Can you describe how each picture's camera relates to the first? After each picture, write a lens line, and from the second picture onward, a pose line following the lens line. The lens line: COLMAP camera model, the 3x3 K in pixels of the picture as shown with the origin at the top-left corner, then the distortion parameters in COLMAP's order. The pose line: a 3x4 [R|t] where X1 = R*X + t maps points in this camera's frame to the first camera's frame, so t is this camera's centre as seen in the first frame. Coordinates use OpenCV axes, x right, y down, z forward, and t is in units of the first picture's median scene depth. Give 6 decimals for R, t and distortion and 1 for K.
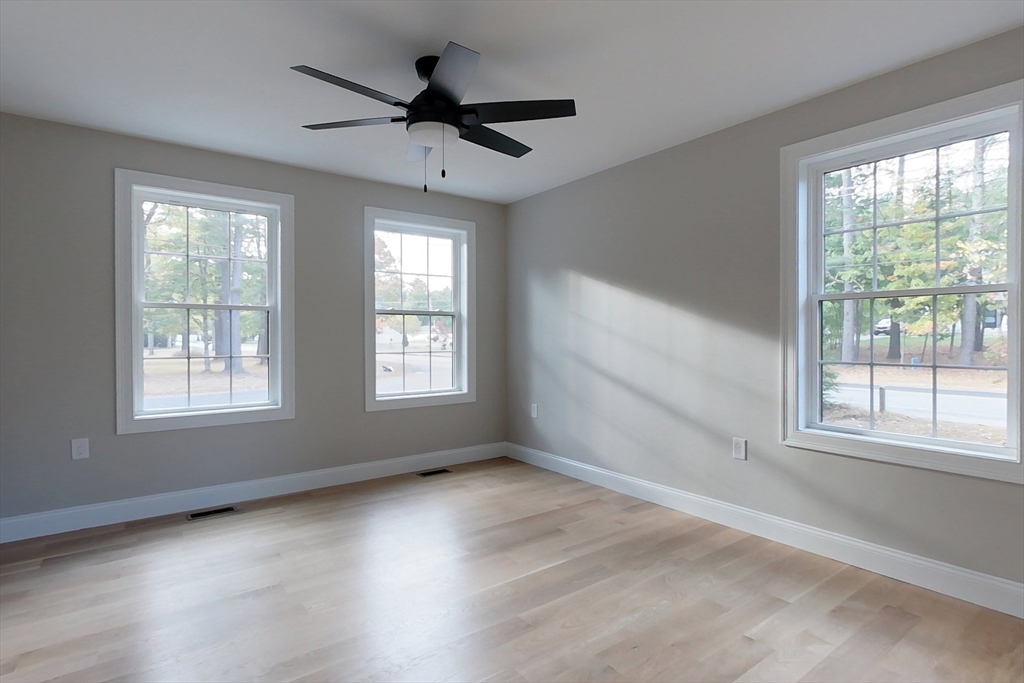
lens RADIAL K [[526.7, 0, 518.6], [0, 526.7, 341.0], [0, 0, 1]] dist [0.005364, -0.000530]
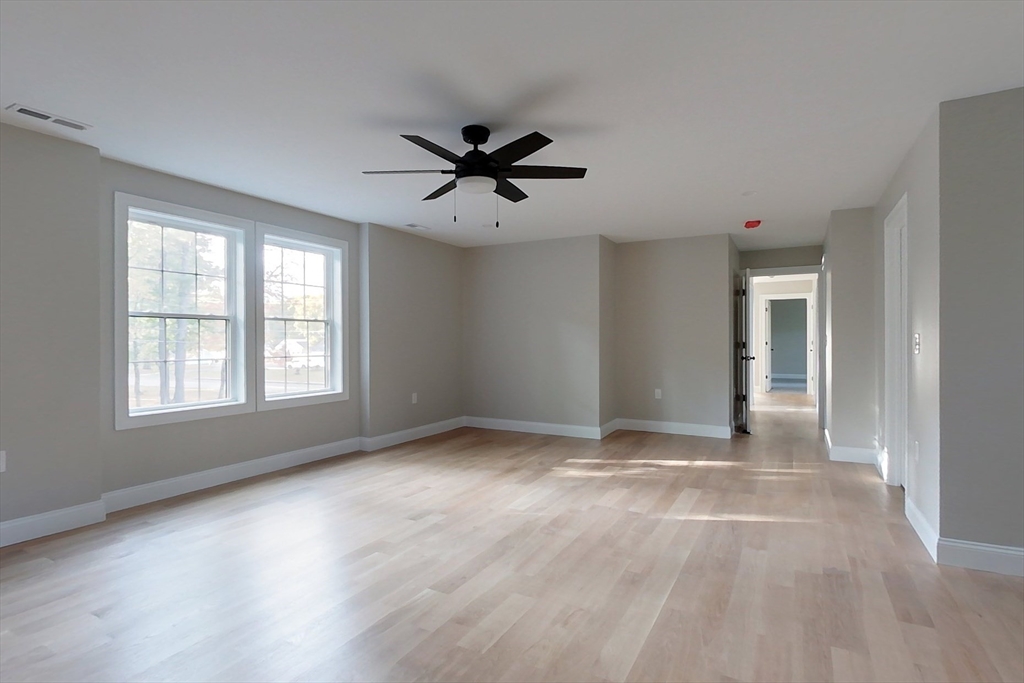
lens RADIAL K [[526.7, 0, 506.8], [0, 526.7, 345.5], [0, 0, 1]] dist [0.005364, -0.000530]
pose [[0.913444, -0.004254, 0.406943, -0.233295], [0.005376, 0.999984, -0.001614, 0.002054], [-0.406930, 0.003662, 0.913452, -0.175989]]
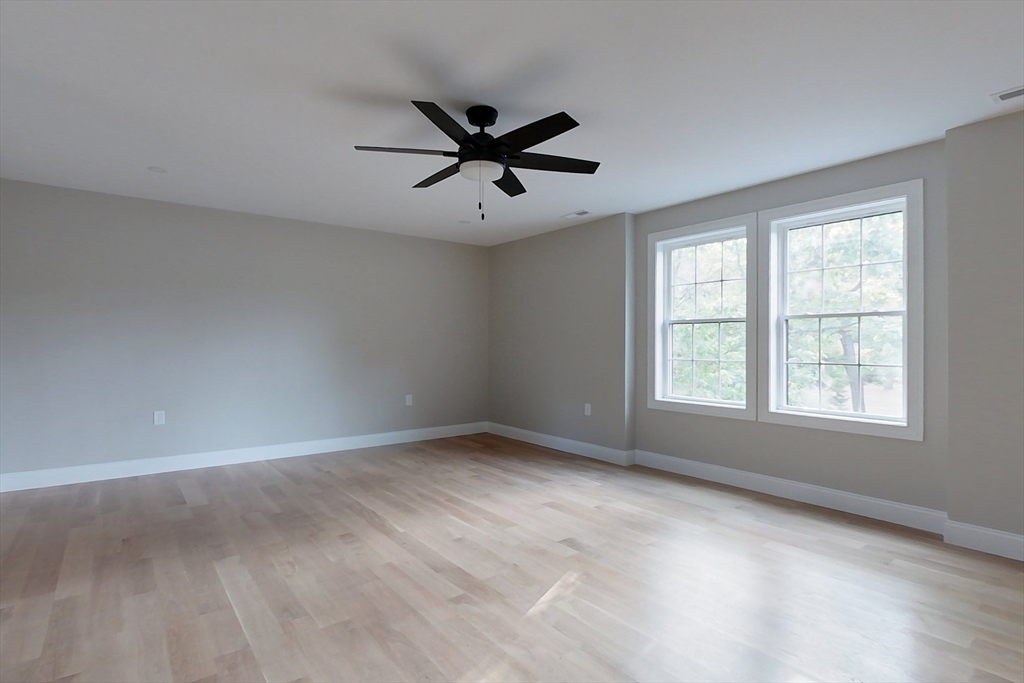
lens RADIAL K [[526.7, 0, 516.8], [0, 526.7, 339.4], [0, 0, 1]] dist [0.005364, -0.000530]
pose [[0.018022, -0.003245, -0.999832, 0.950674], [-0.013575, 0.999902, -0.003490, -0.012095], [0.999745, 0.013636, 0.017976, 0.742258]]
